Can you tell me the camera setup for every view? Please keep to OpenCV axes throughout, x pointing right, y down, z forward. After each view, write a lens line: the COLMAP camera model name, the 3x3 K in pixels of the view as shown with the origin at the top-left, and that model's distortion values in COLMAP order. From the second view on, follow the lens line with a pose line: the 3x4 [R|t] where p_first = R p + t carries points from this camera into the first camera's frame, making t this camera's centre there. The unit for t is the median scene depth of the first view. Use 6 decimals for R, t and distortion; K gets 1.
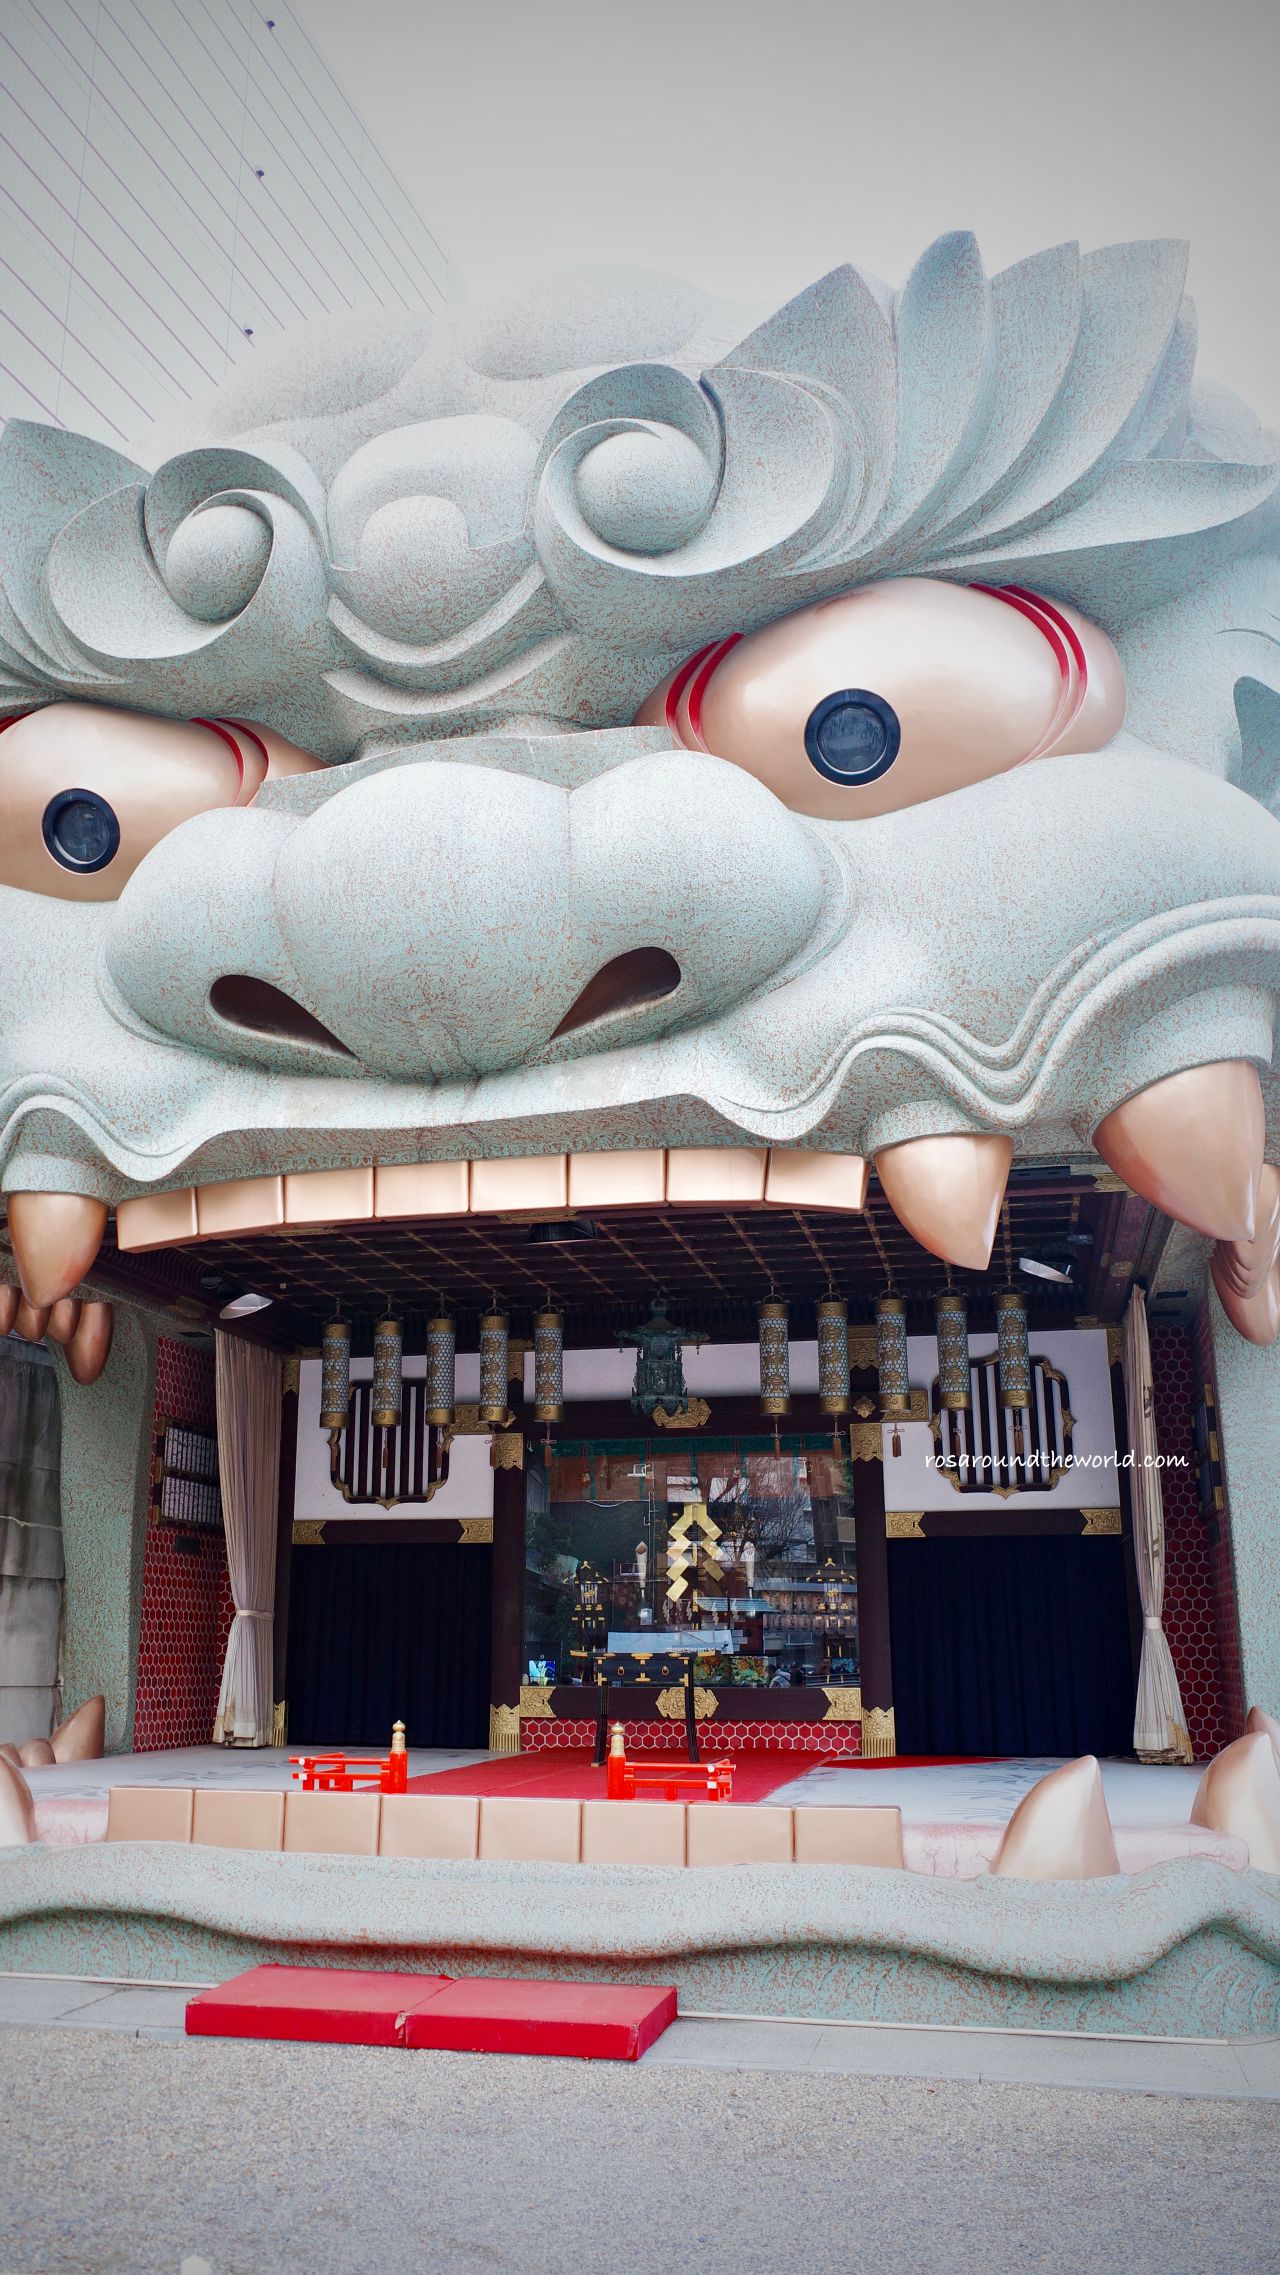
lens RADIAL K [[1904.7, 0, 544.1], [0, 1904.7, 1196.8], [0, 0, 1]] dist [-0.065561, 0.070054]
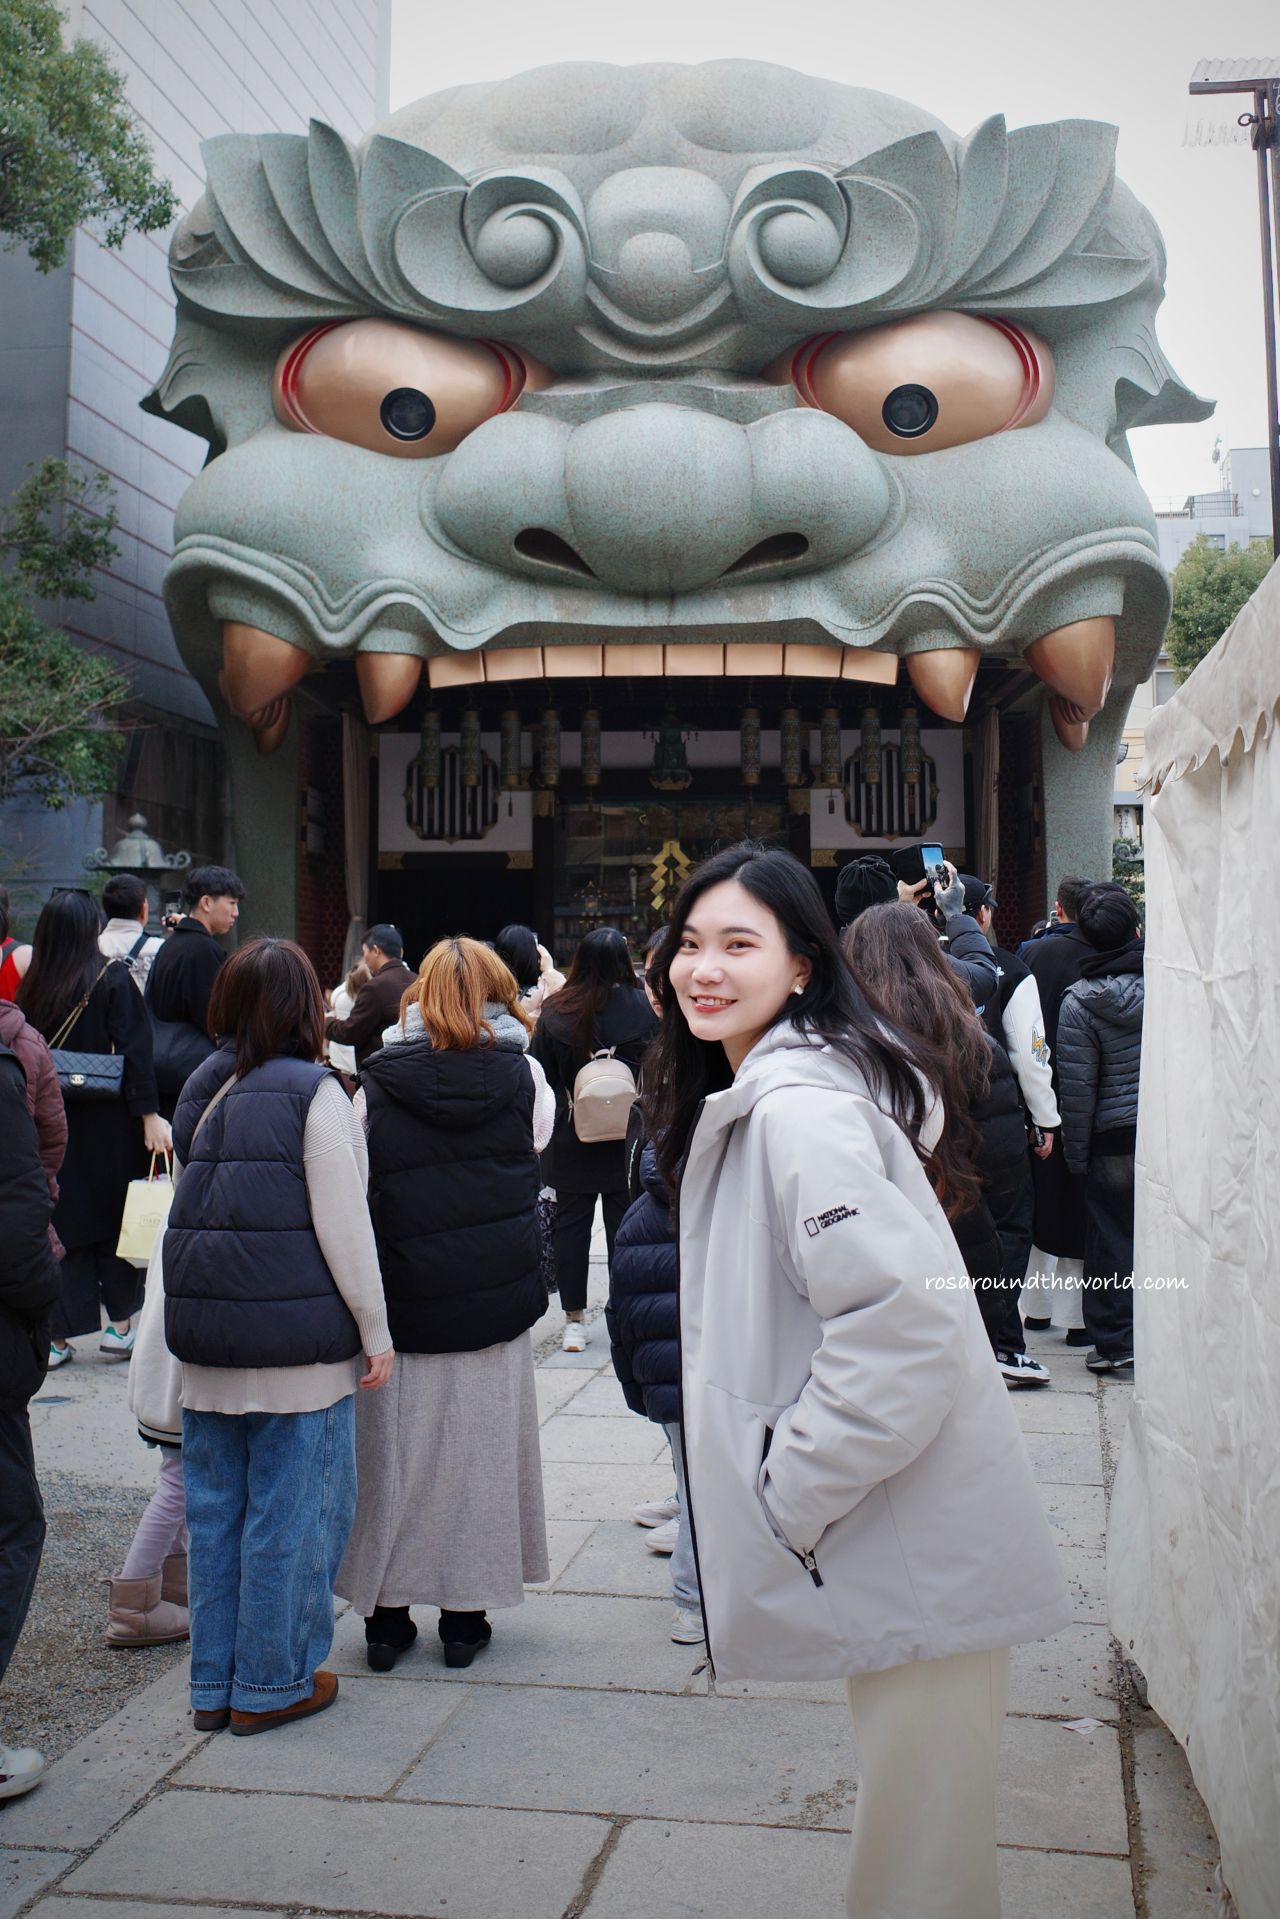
lens RADIAL K [[2217.3, 0, 640.0], [0, 2217.3, 959.5], [0, 0, 1]] dist [-0.057615, 0.015051]
pose [[0.970188, -0.007083, 0.242249, -0.544330], [-0.046712, 0.975364, 0.215600, -0.171158], [-0.237808, -0.220489, 0.945956, -0.913082]]
